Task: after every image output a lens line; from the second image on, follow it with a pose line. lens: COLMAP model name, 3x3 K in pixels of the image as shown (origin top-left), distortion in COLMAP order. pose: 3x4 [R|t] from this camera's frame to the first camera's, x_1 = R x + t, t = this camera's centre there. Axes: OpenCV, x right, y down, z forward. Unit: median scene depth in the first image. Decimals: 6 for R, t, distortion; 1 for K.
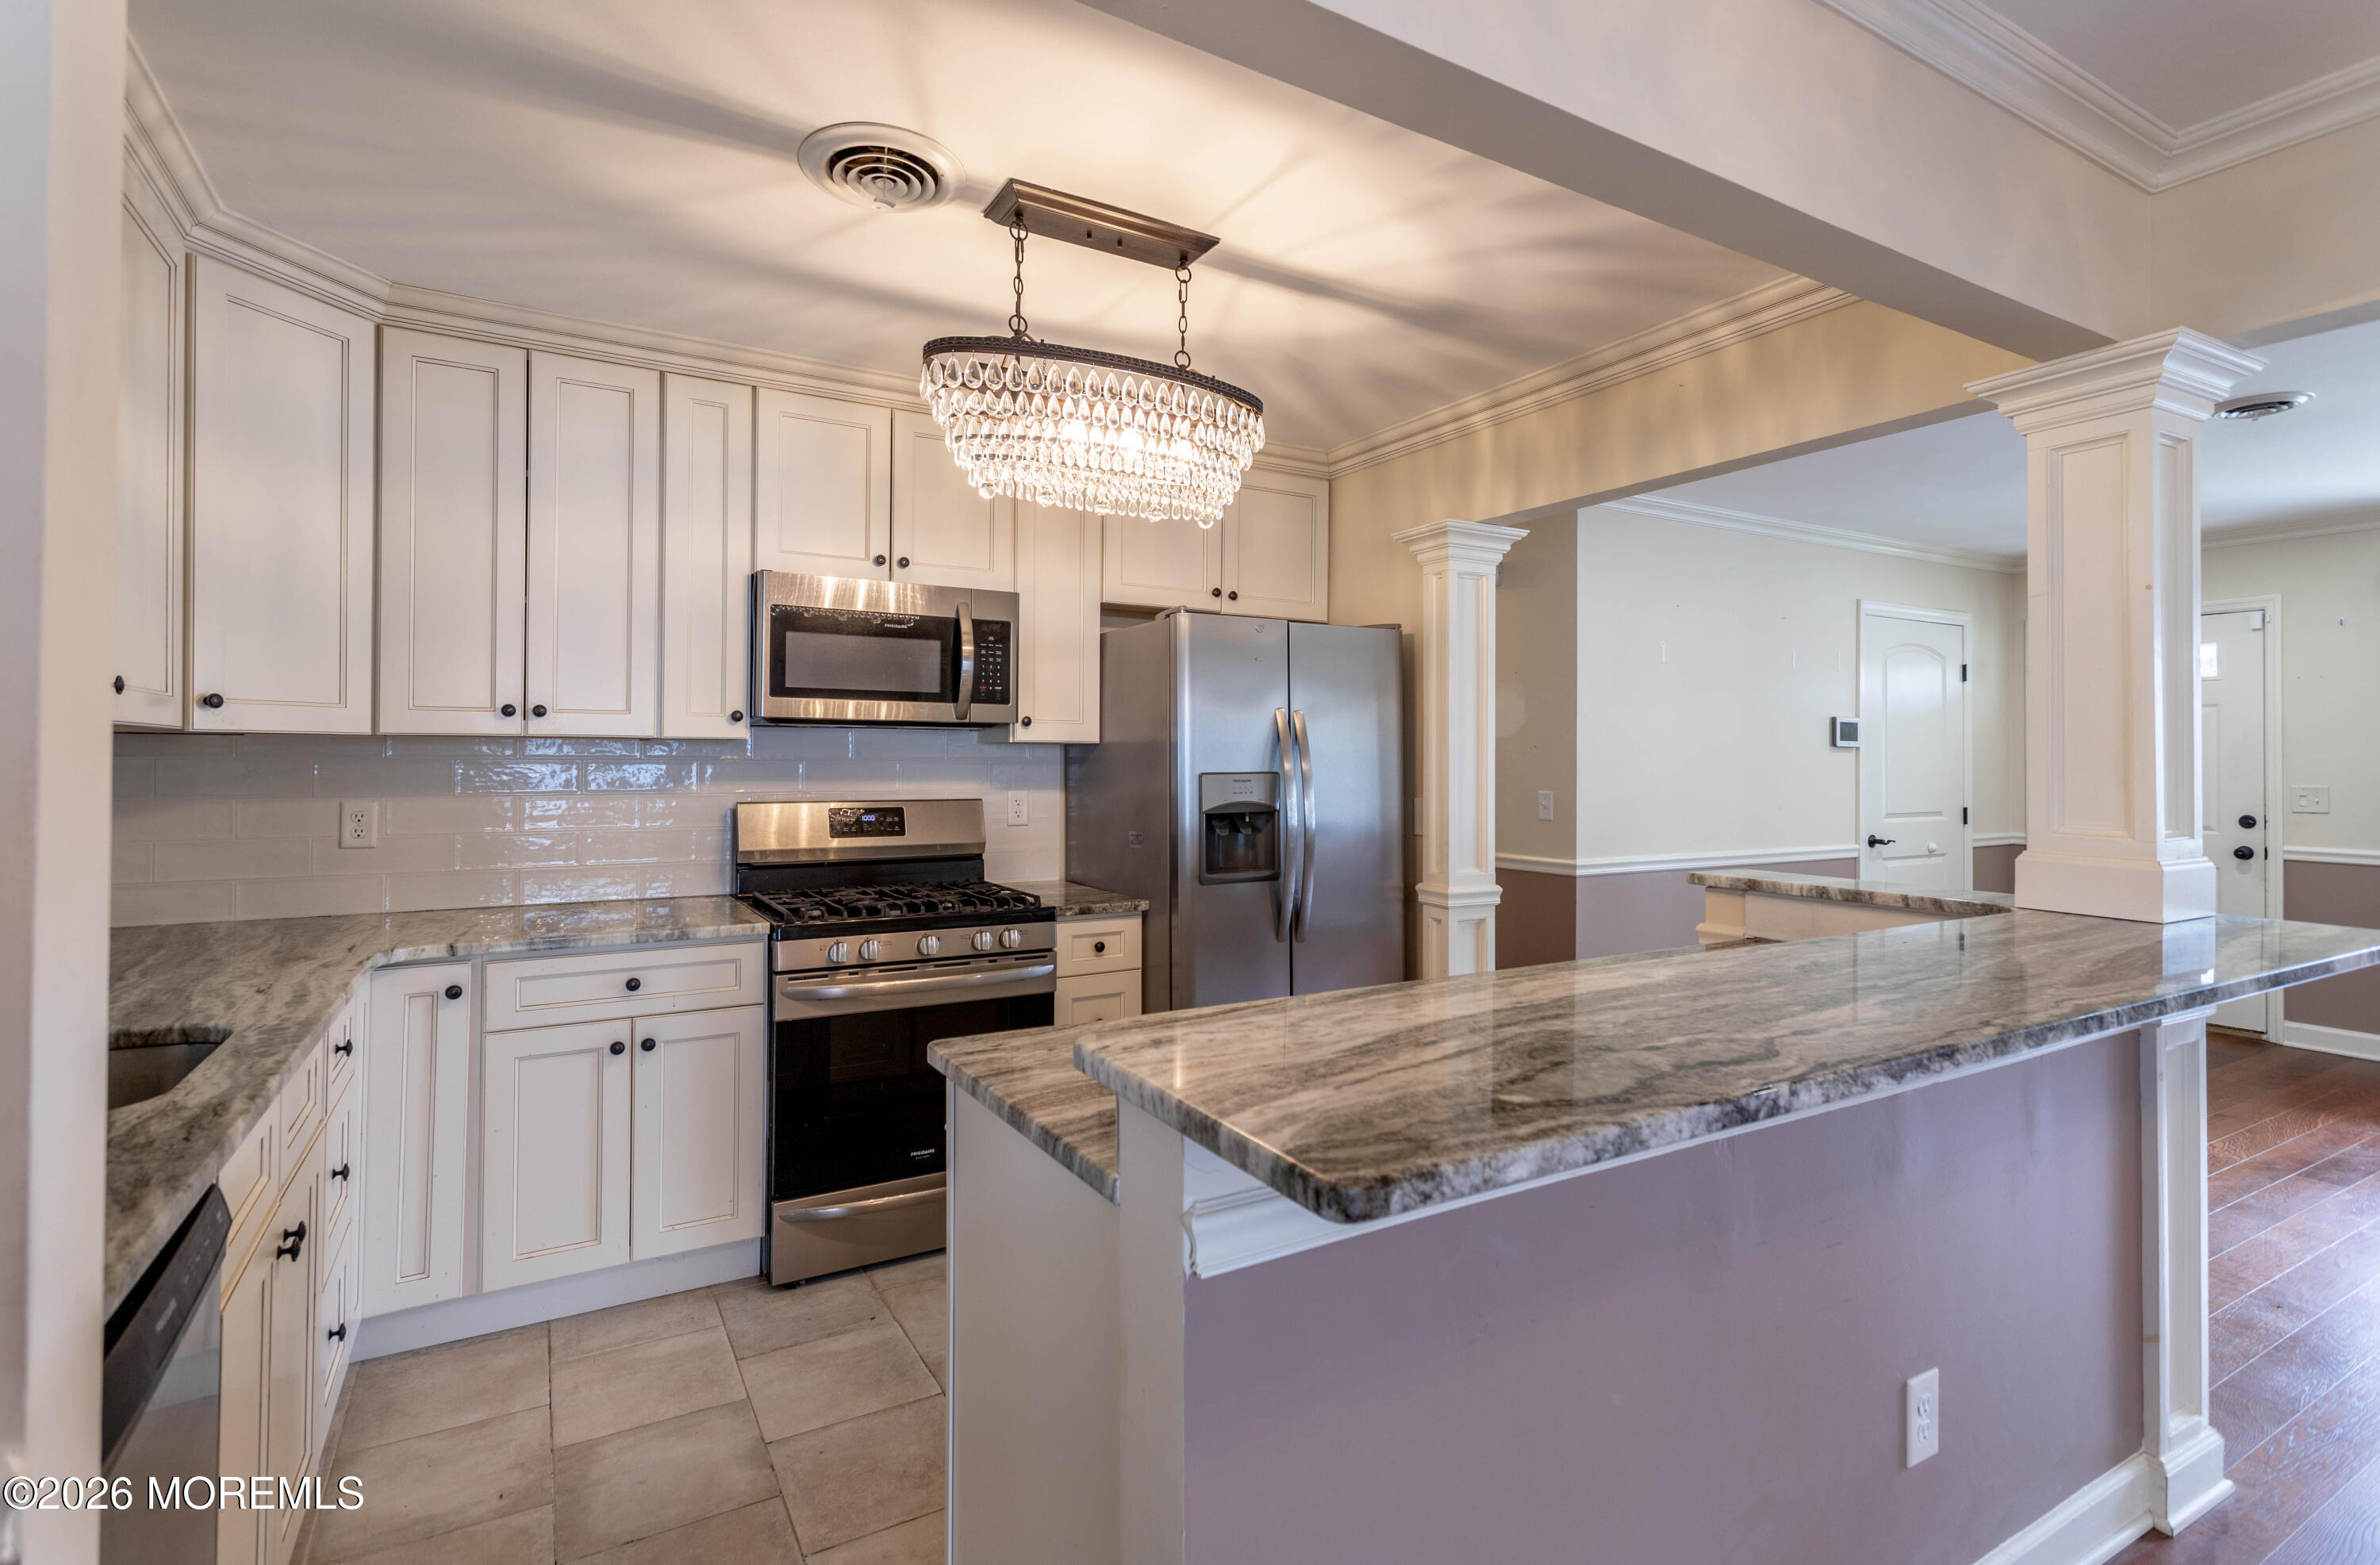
lens RADIAL K [[1145.9, 0, 1165.0], [0, 1145.9, 743.0], [0, 0, 1]] dist [-0.039963, 0.009861]
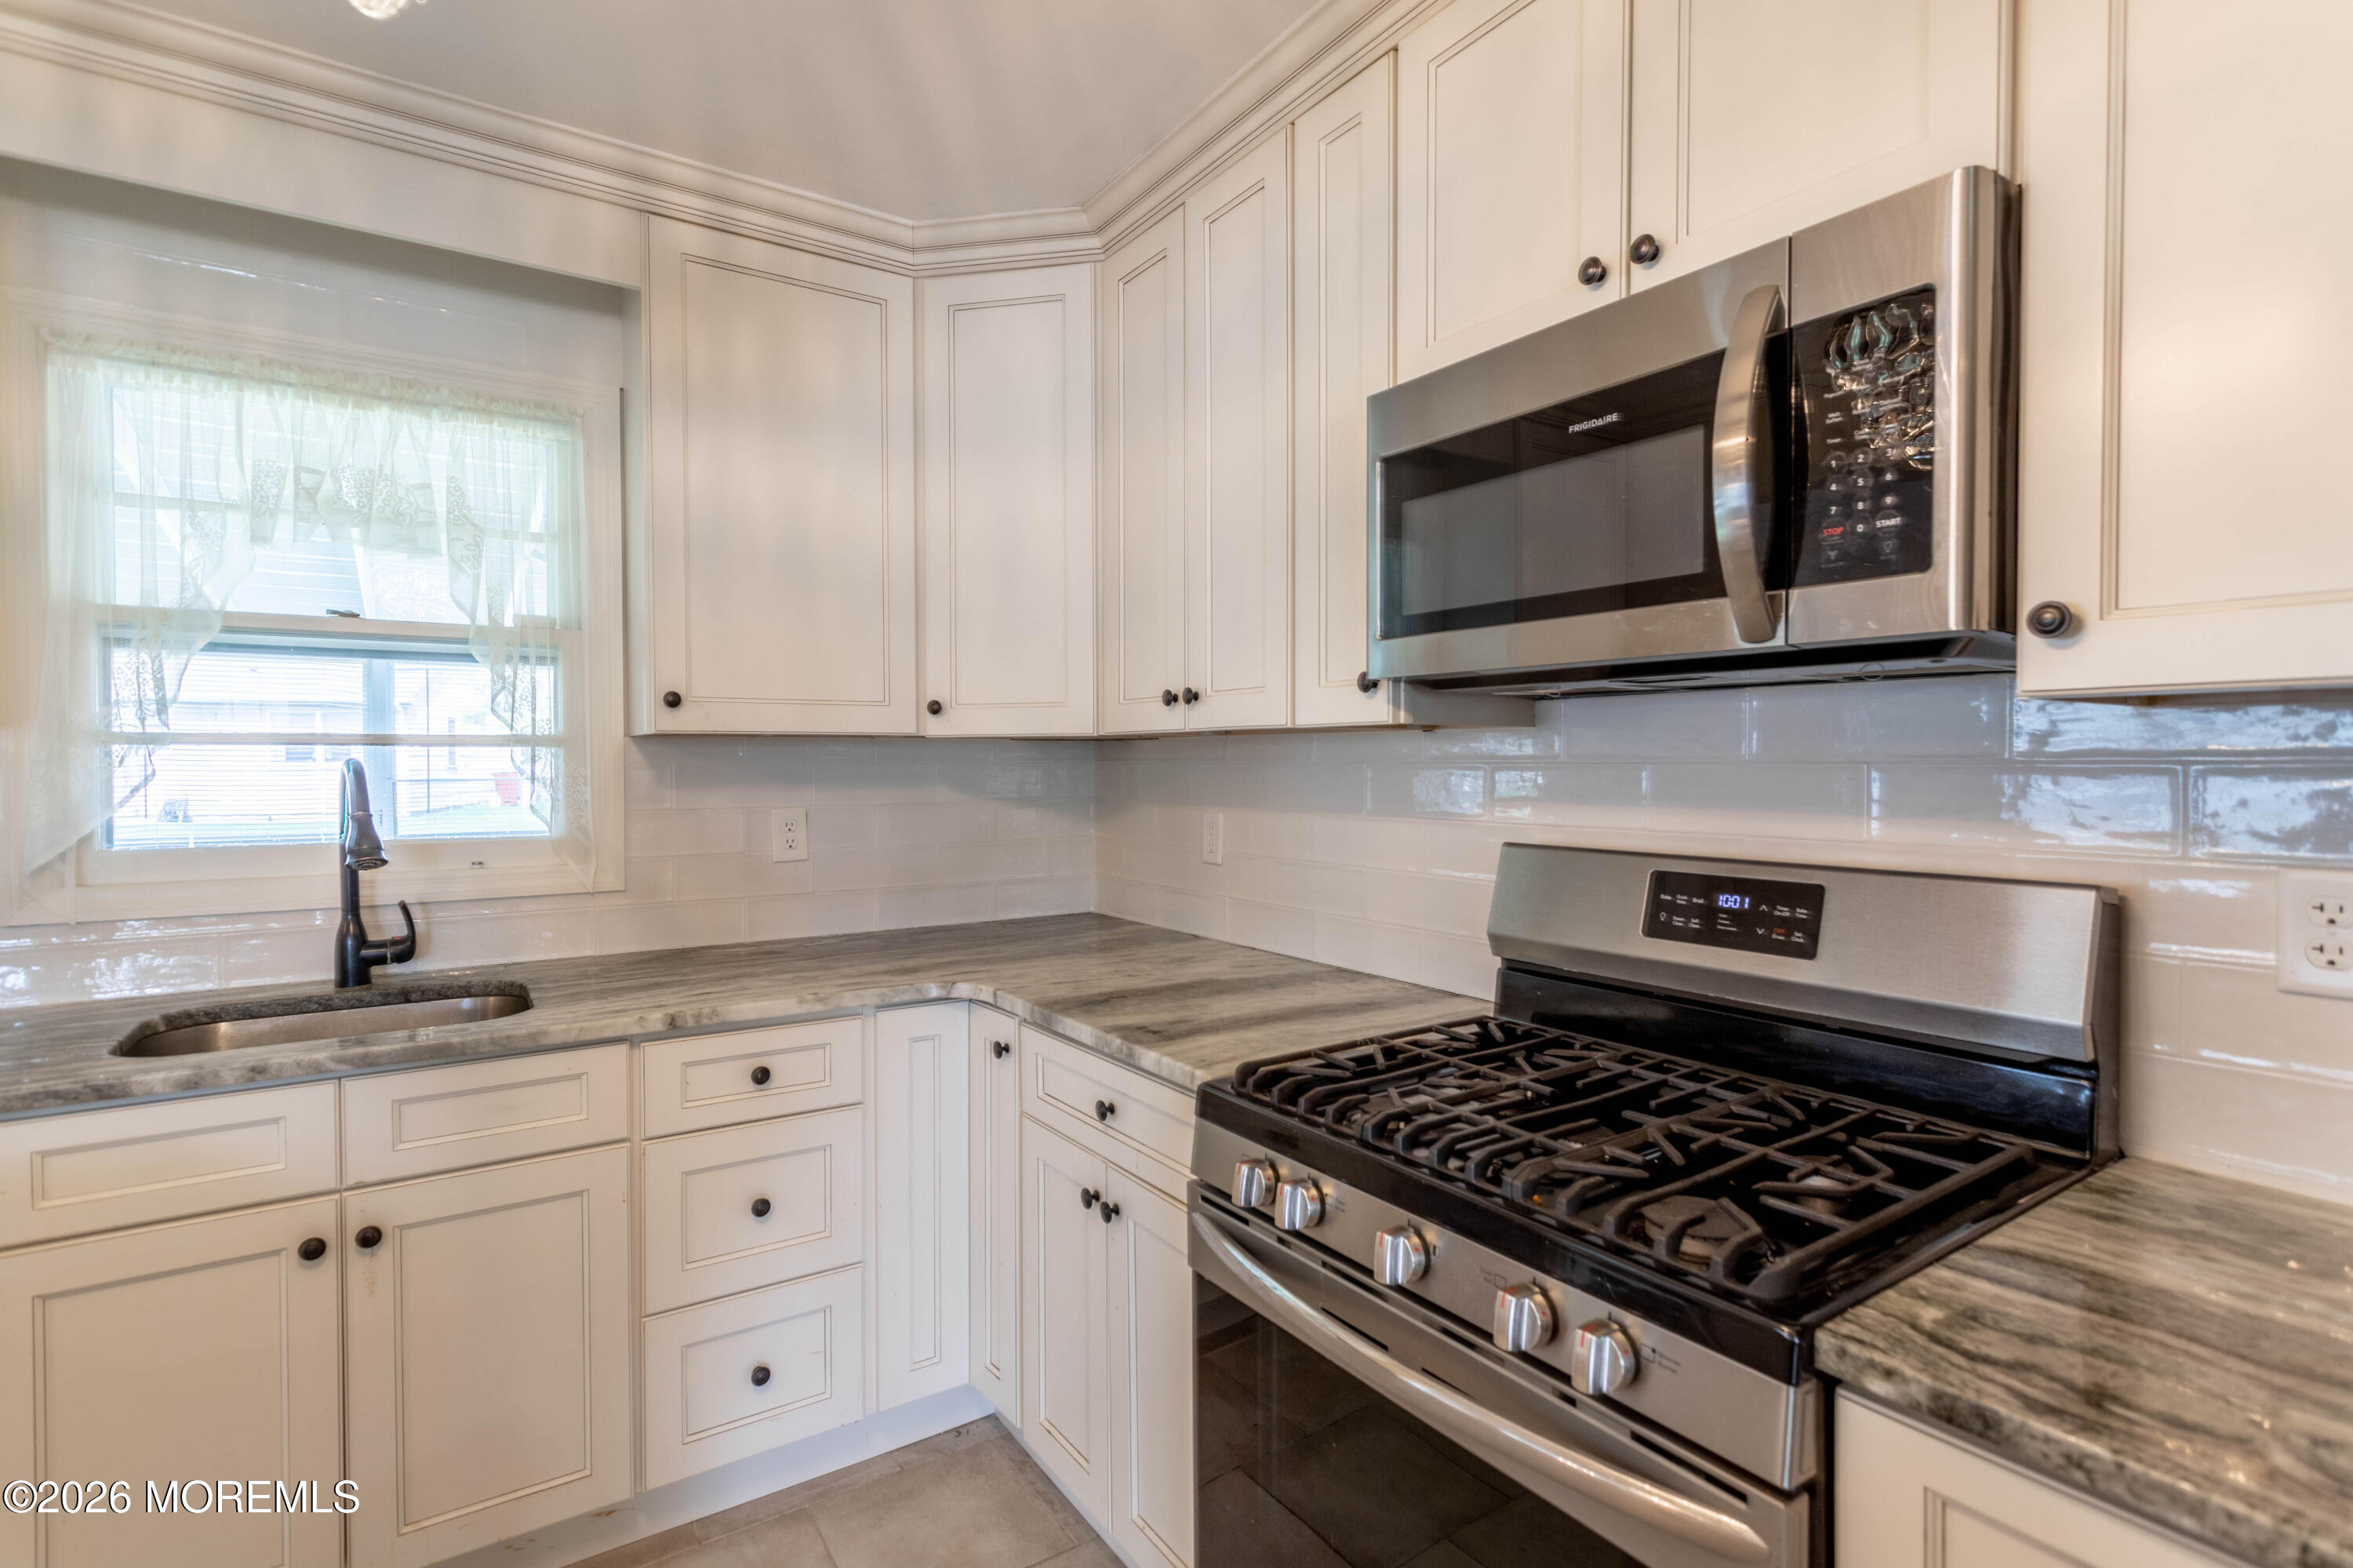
lens RADIAL K [[1133.1, 0, 1174.4], [0, 1133.1, 779.8], [0, 0, 1]] dist [-0.039963, 0.009861]
pose [[0.063407, 0.011915, -0.997917, 0.165458], [0.014767, 0.999808, 0.012876, 0.015940], [0.997878, -0.015553, 0.063219, 0.955441]]
